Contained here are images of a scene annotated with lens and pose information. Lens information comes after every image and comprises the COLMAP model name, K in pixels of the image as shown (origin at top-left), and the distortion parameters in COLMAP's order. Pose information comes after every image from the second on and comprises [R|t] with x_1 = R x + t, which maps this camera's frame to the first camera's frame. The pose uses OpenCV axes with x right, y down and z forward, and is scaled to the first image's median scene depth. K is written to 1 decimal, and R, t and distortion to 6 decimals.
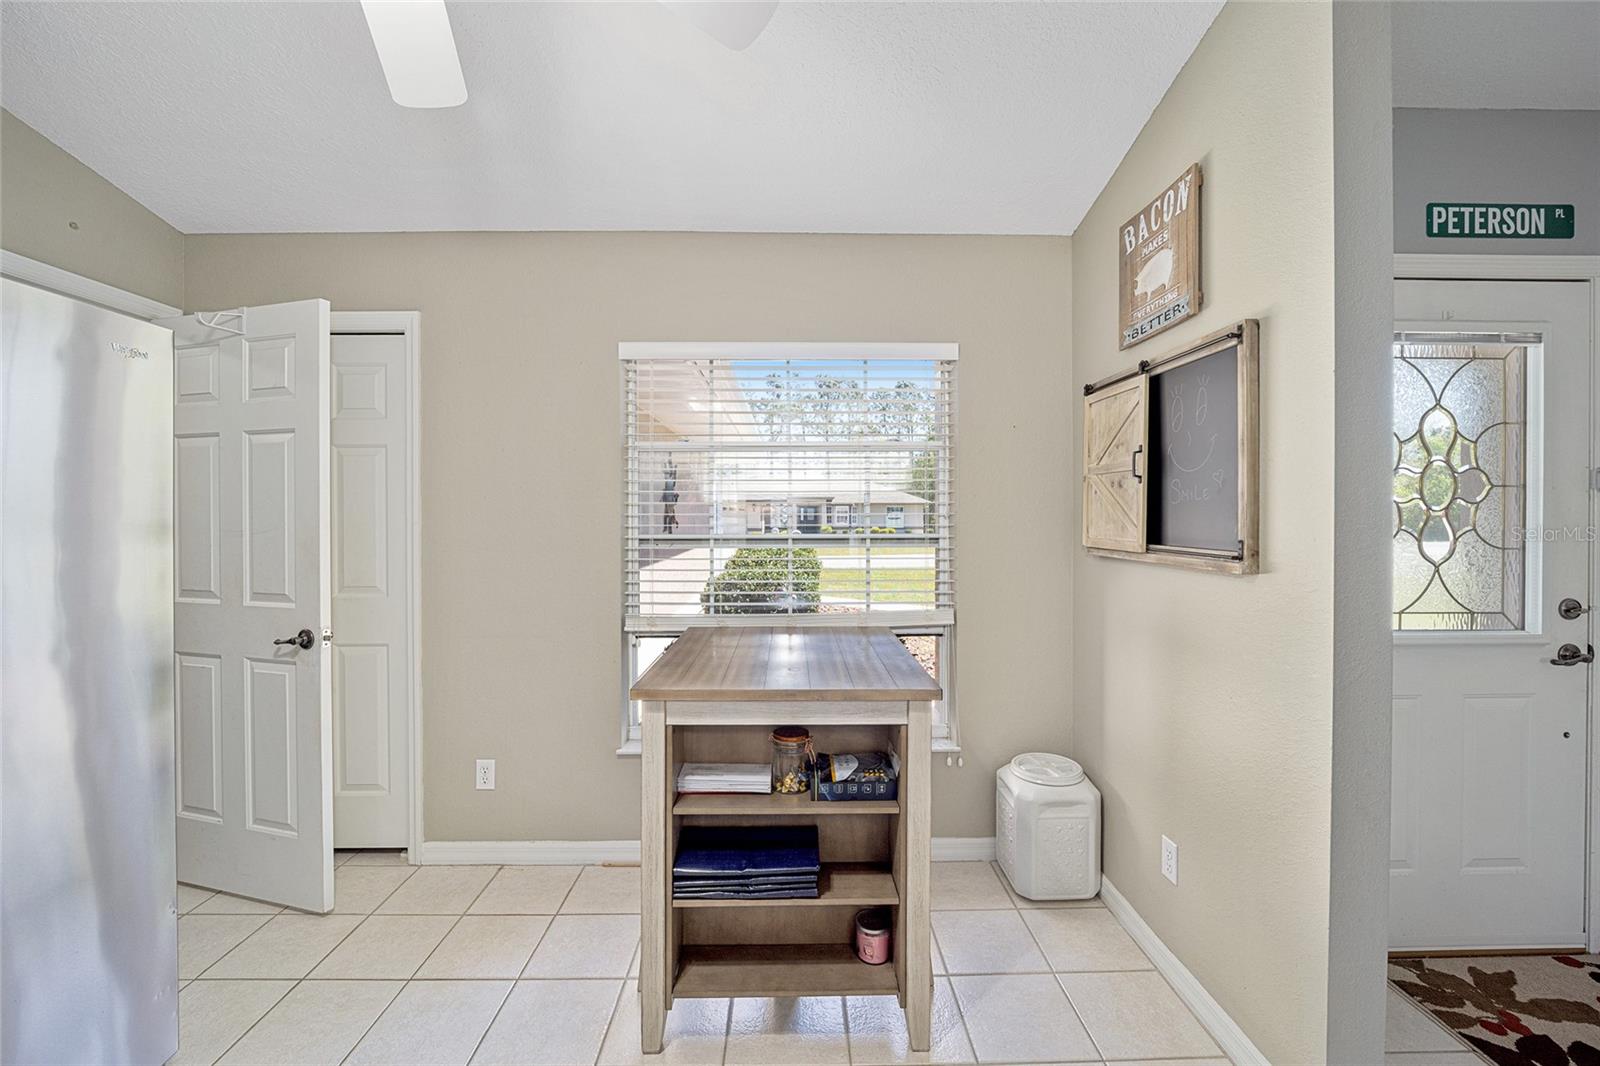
lens RADIAL K [[648.4, 0, 802.2], [0, 648.4, 522.2], [0, 0, 1]] dist [-0.015020, 0.001823]
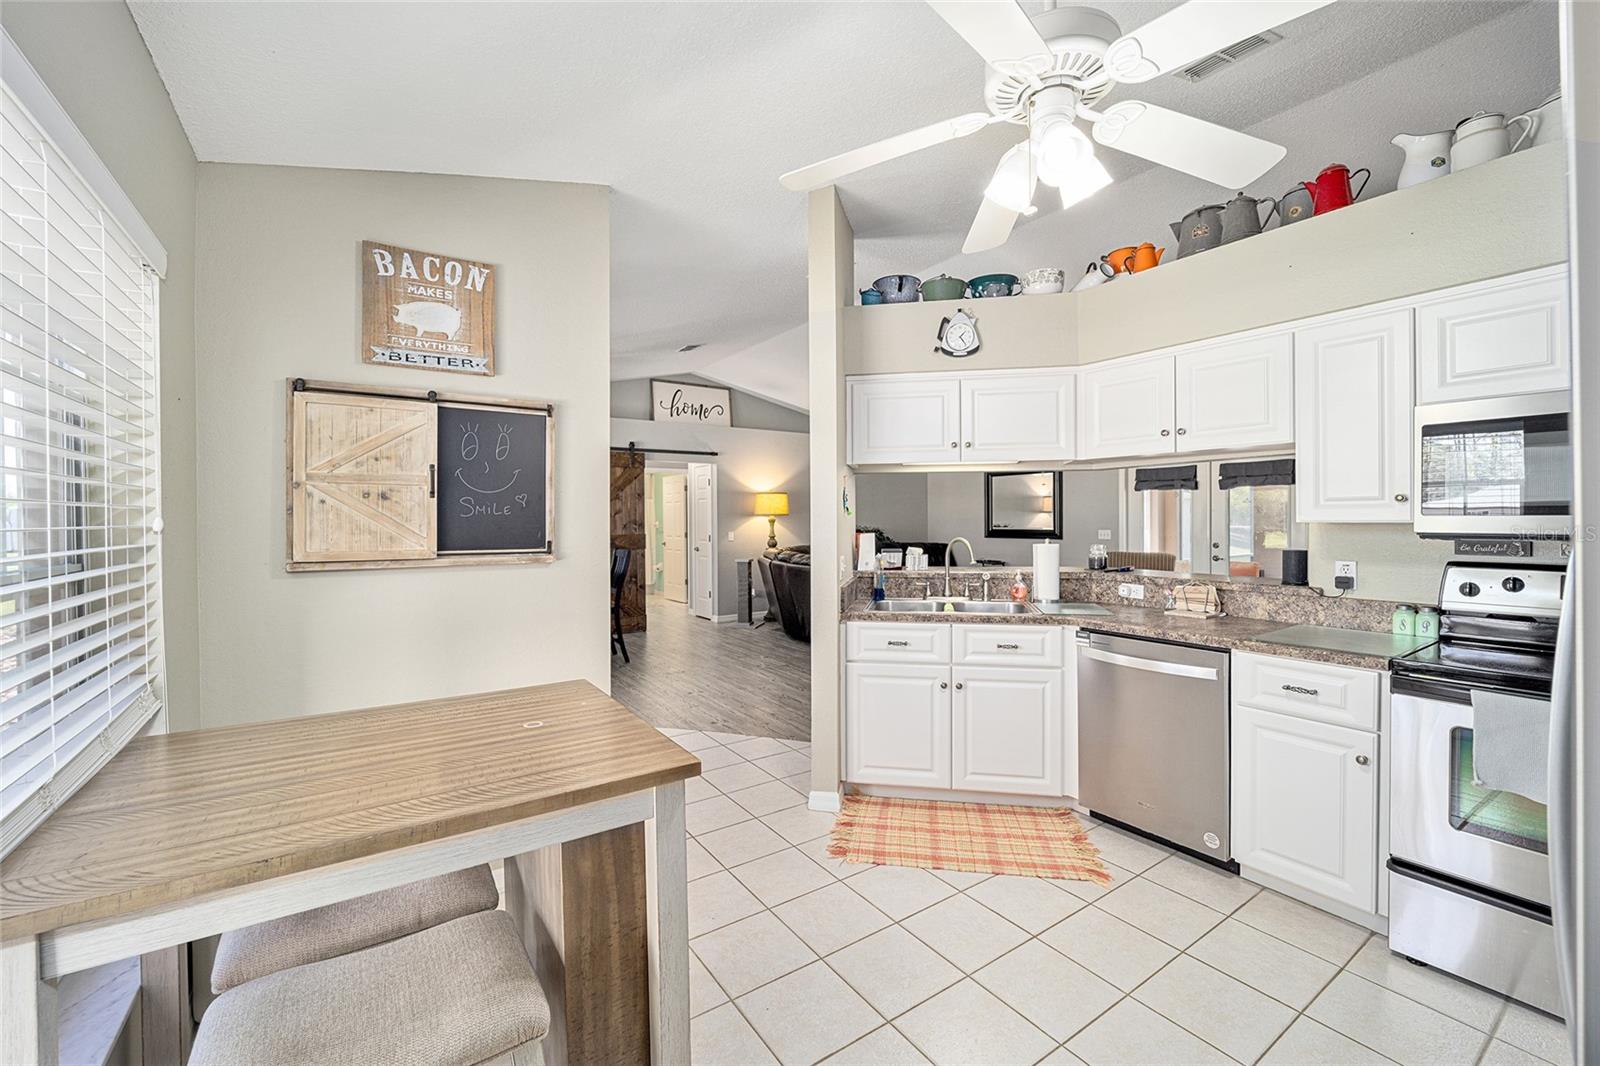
lens RADIAL K [[648.4, 0, 798.0], [0, 648.4, 524.5], [0, 0, 1]] dist [-0.015020, 0.001823]
pose [[-0.539076, -0.003213, 0.842251, -0.782999], [0.013382, 0.999834, 0.012379, -0.018672], [-0.842151, 0.017944, -0.538943, 1.067273]]
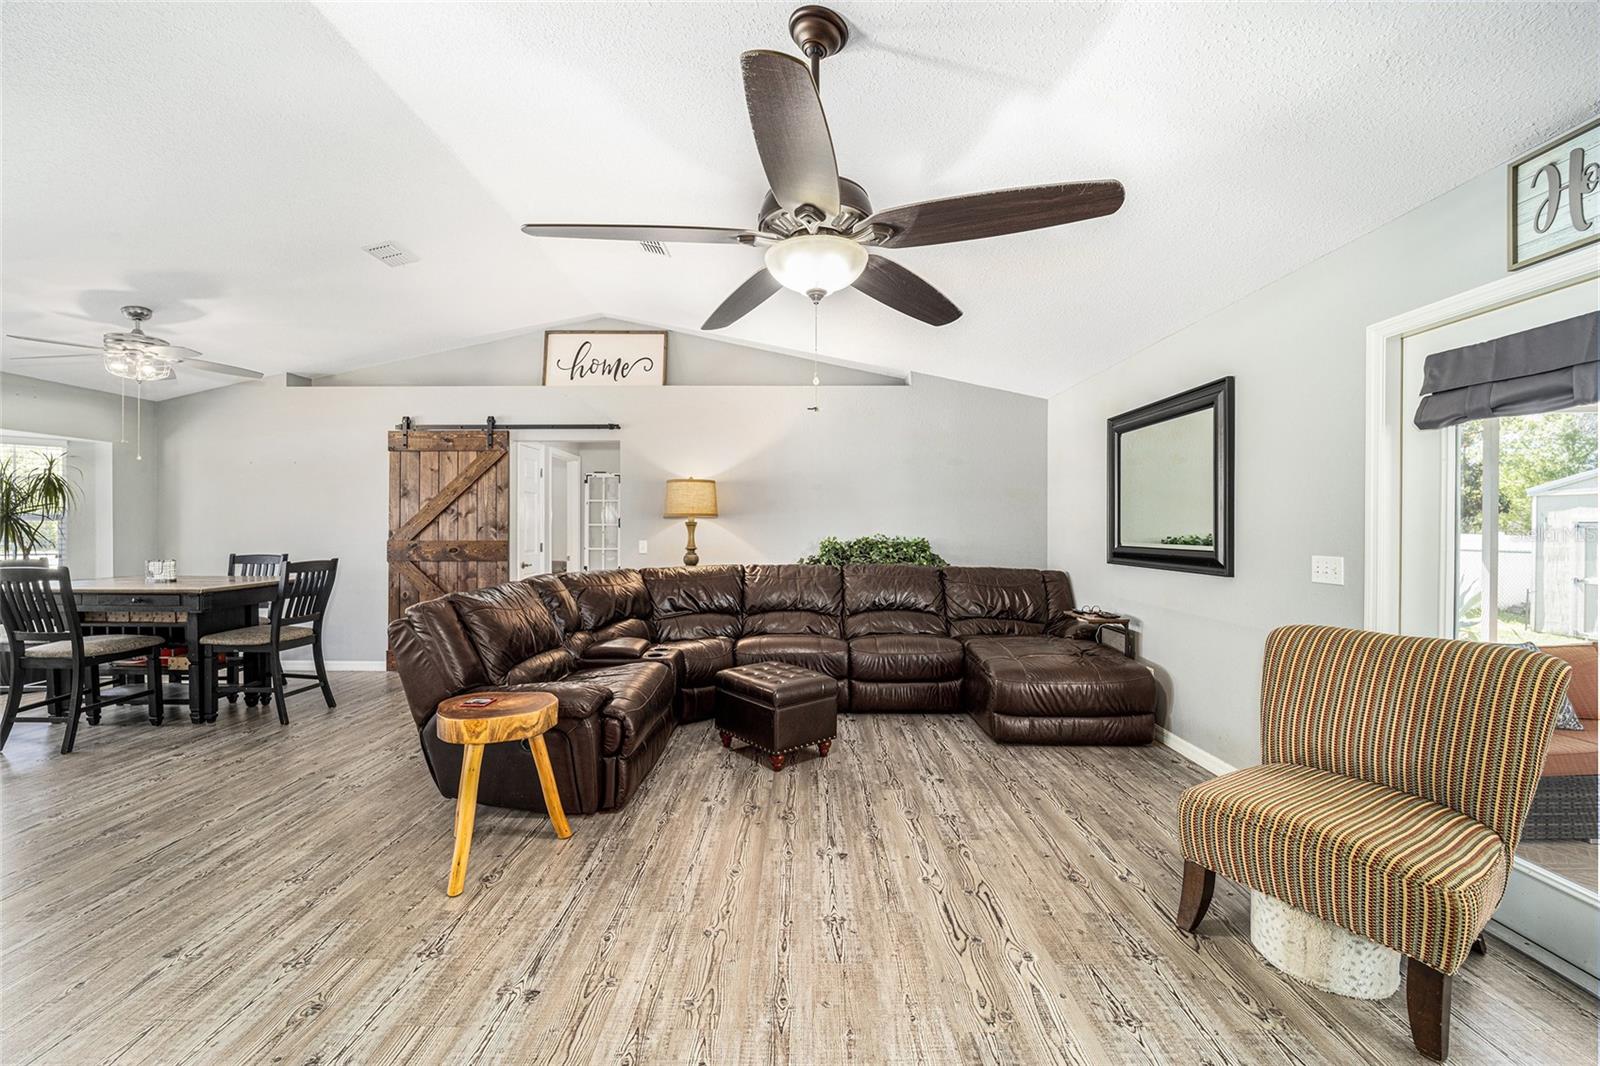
lens RADIAL K [[648.4, 0, 796.1], [0, 648.4, 527.5], [0, 0, 1]] dist [-0.015020, 0.001823]
pose [[0.033274, 0.002701, 0.999443, 0.248534], [0.004941, 0.999984, -0.002867, 0.032021], [-0.999434, 0.005034, 0.033260, -1.768651]]
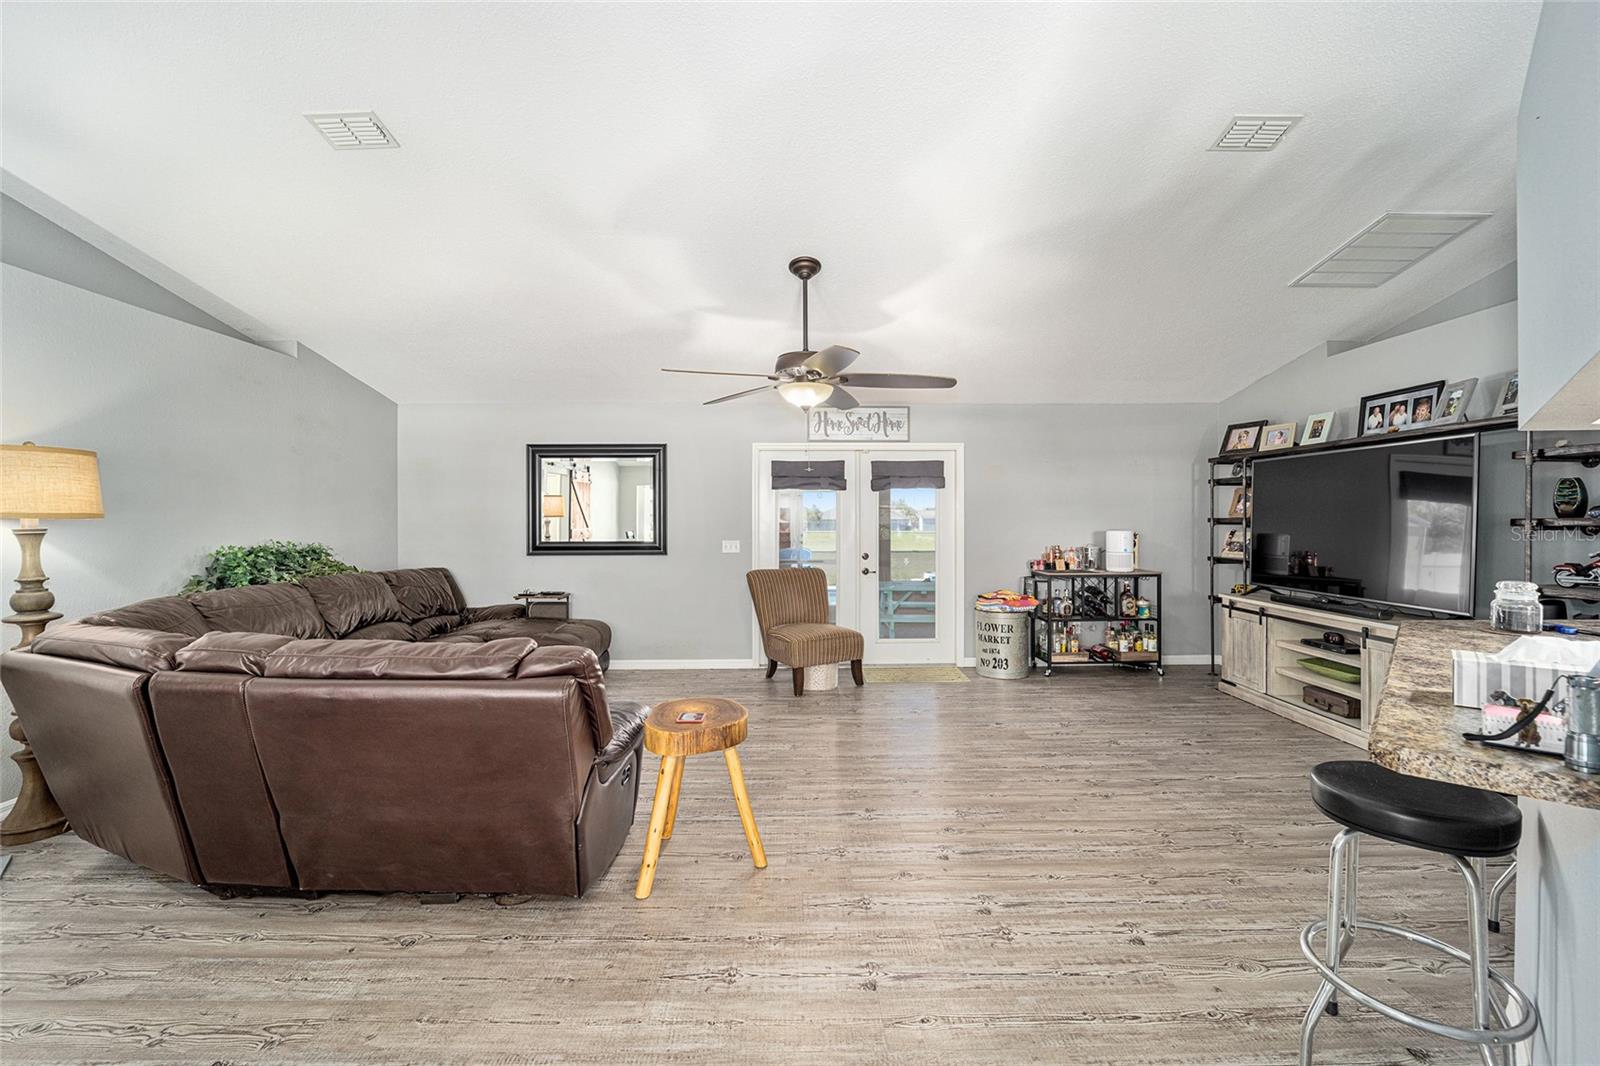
lens RADIAL K [[648.4, 0, 798.5], [0, 648.4, 525.4], [0, 0, 1]] dist [-0.015020, 0.001823]
pose [[-0.999911, 0.006040, 0.011891, 1.323087], [0.006235, 0.999846, 0.016397, -0.025591], [-0.011790, 0.016470, -0.999795, 0.236893]]
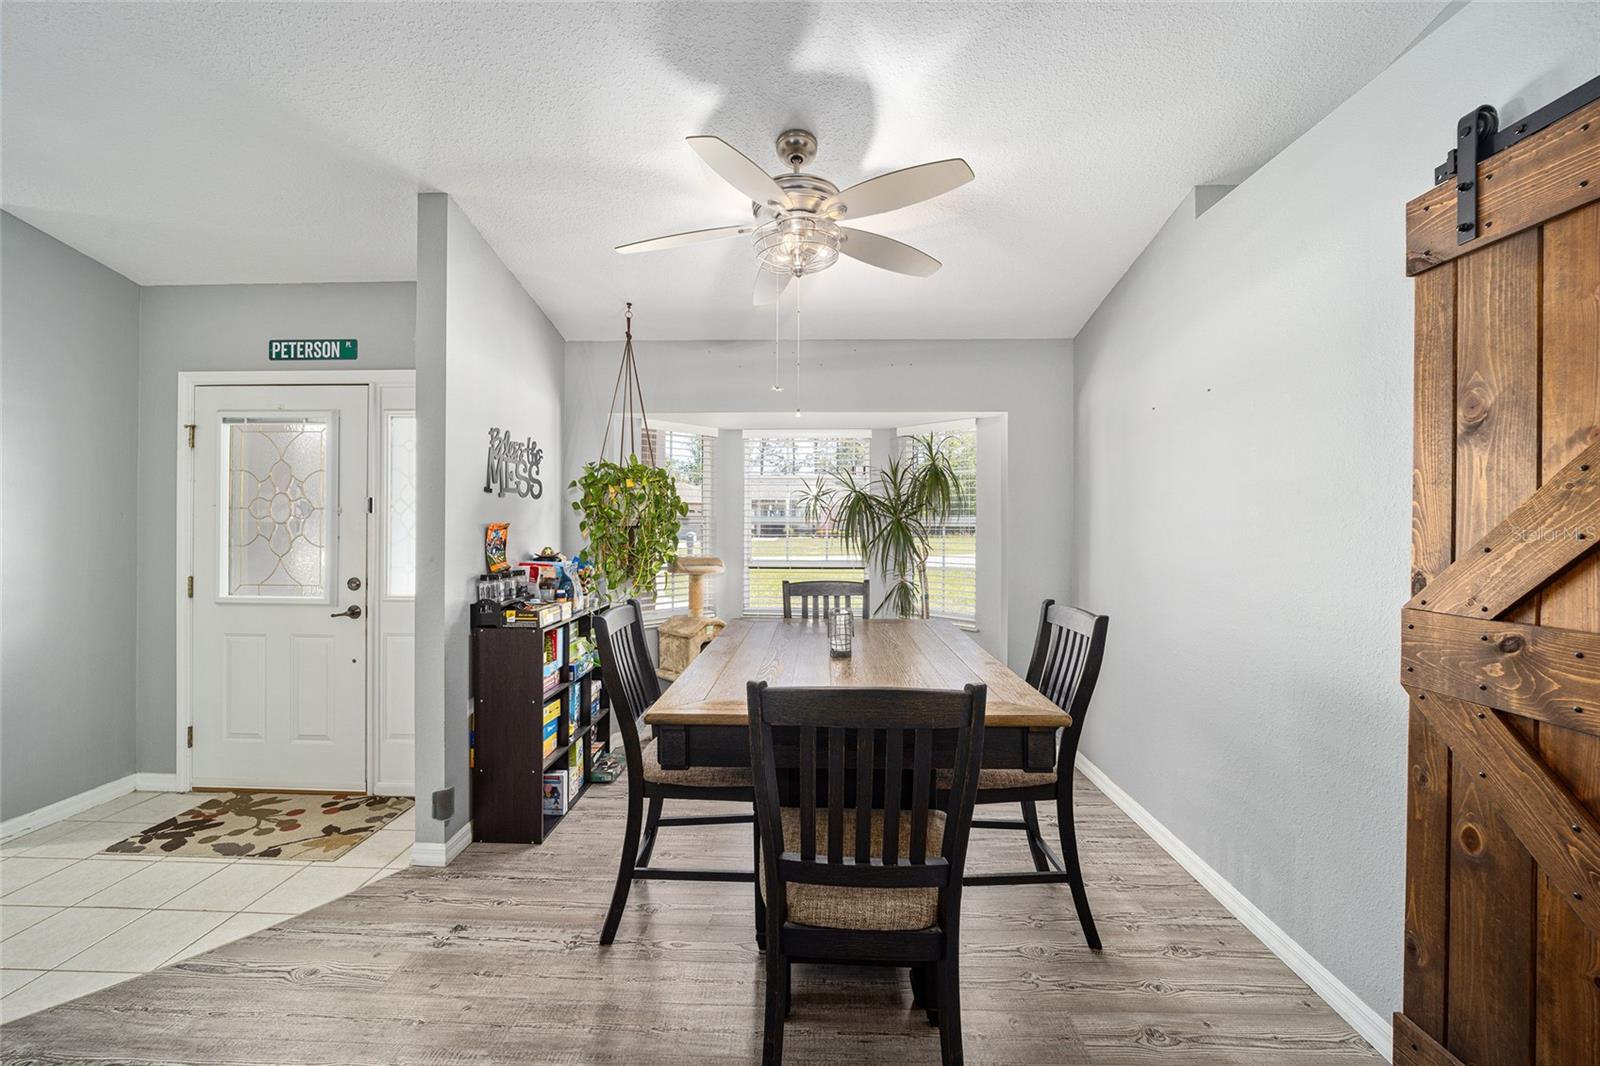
lens RADIAL K [[648.4, 0, 800.9], [0, 648.4, 517.8], [0, 0, 1]] dist [-0.015020, 0.001823]
pose [[0.998887, 0.006361, -0.046743, 2.455060], [-0.006901, 0.999911, -0.011391, -0.023574], [0.046666, 0.011701, 0.998842, -0.613956]]
